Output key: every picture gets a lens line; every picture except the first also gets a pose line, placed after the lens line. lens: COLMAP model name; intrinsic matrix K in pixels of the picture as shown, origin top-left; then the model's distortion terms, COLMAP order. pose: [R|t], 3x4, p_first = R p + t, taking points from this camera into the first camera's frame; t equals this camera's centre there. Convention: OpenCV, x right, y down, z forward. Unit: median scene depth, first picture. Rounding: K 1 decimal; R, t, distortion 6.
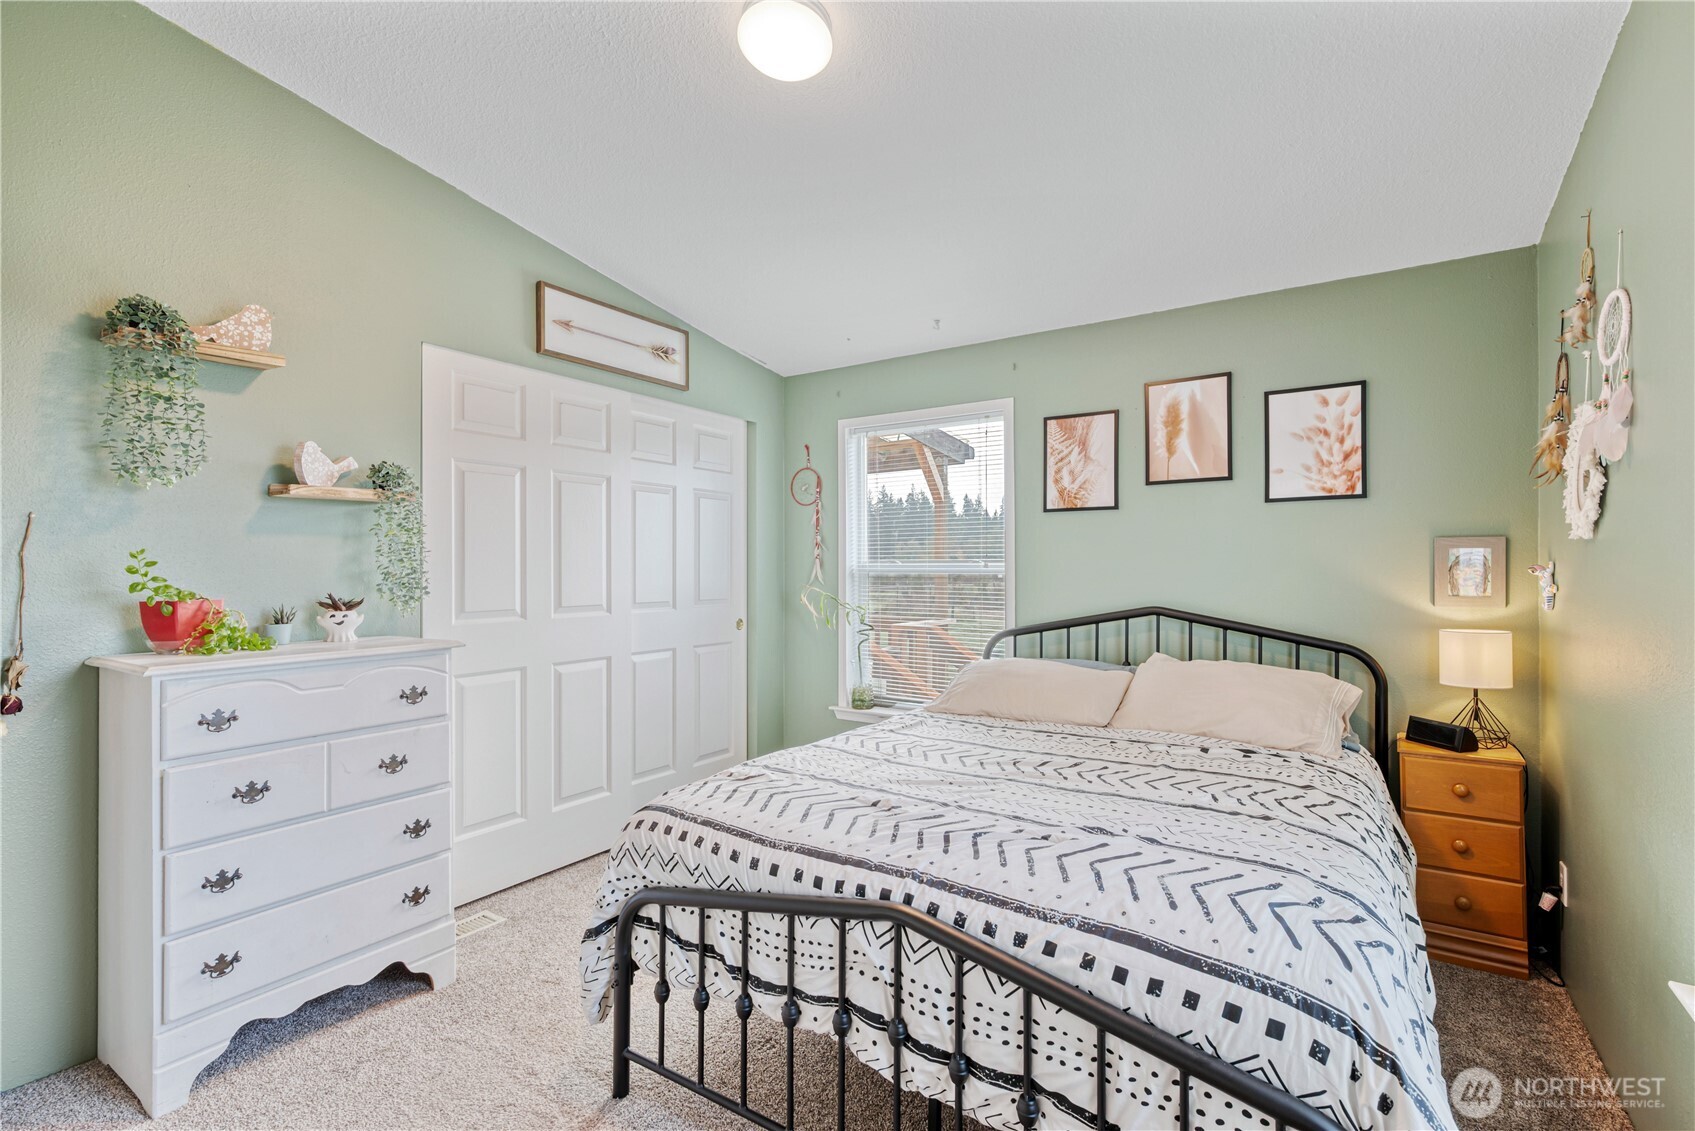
lens RADIAL K [[770.6, 0, 847.5], [0, 770.6, 565.5], [0, 0, 1]] dist [-0.002716, -0.000399]
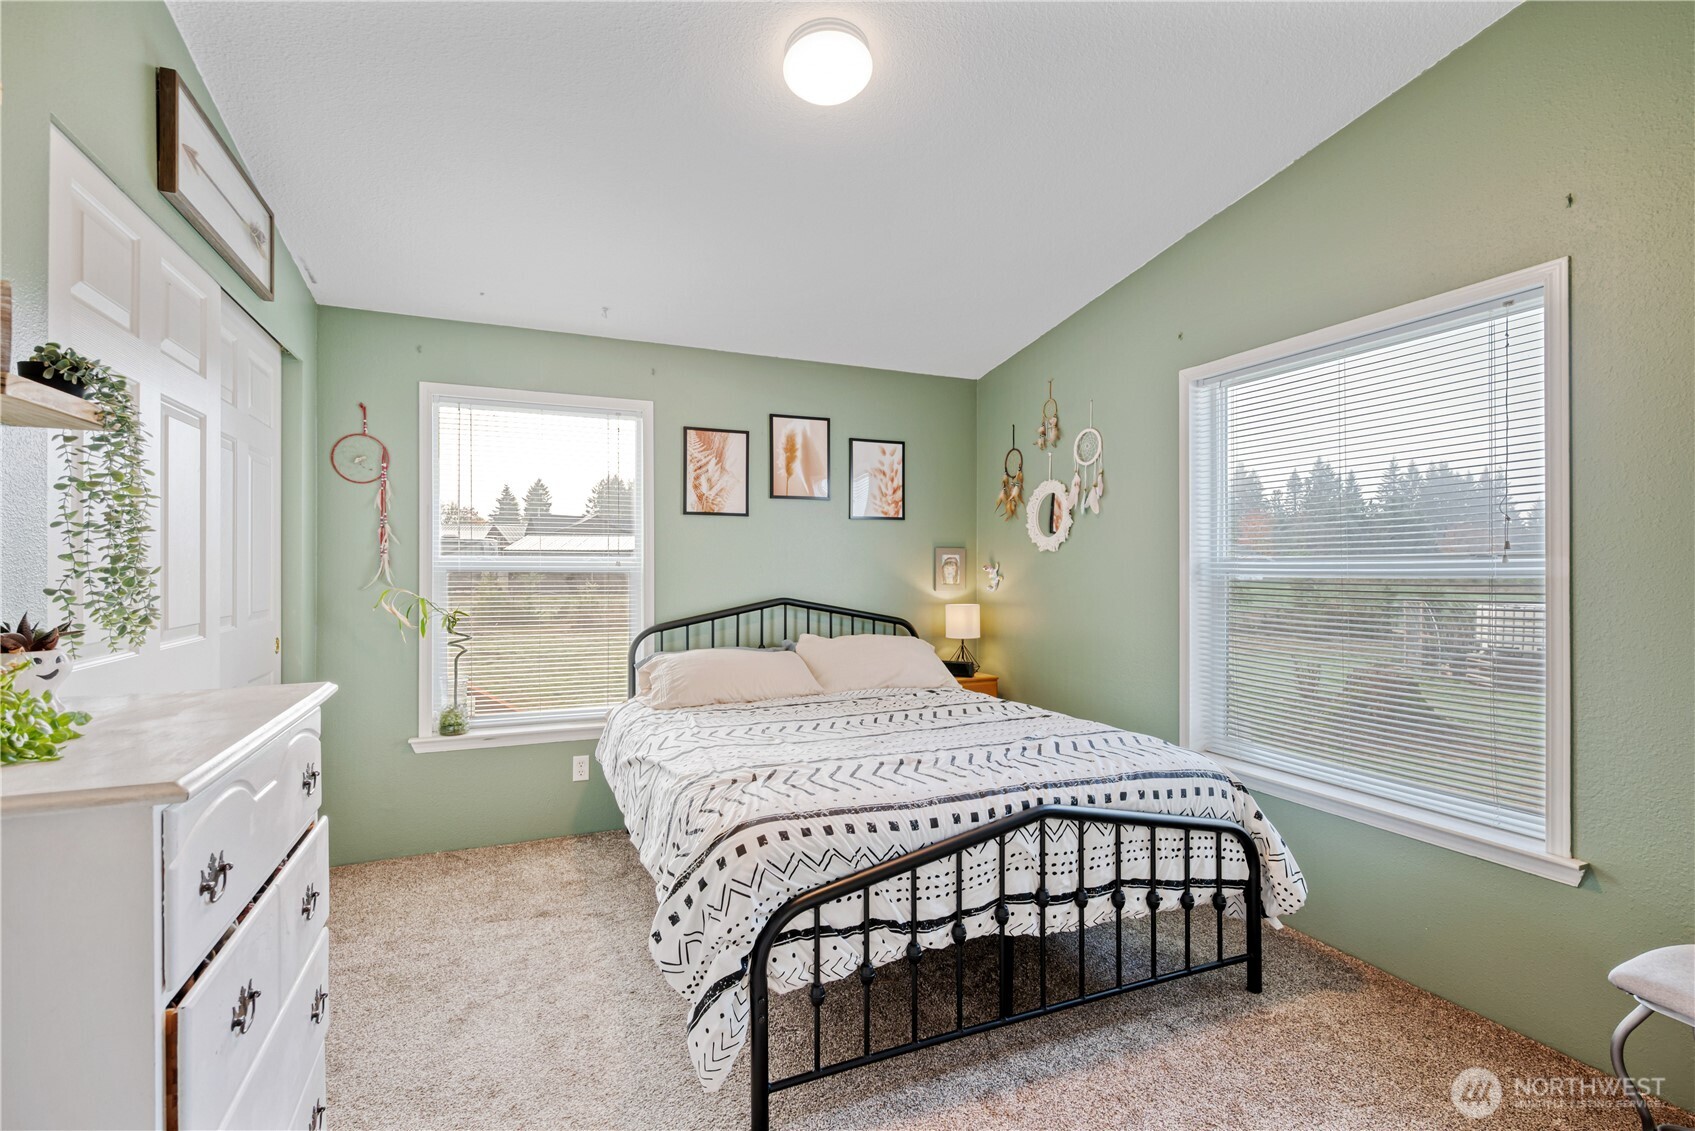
lens RADIAL K [[779.7, 0, 847.5], [0, 779.7, 565.5], [0, 0, 1]] dist [-0.000740, 0.000027]
pose [[0.540628, 0.004570, 0.841250, -0.770695], [-0.004614, 0.999986, -0.002468, 0.005693], [-0.841249, -0.002547, 0.540641, 0.313448]]
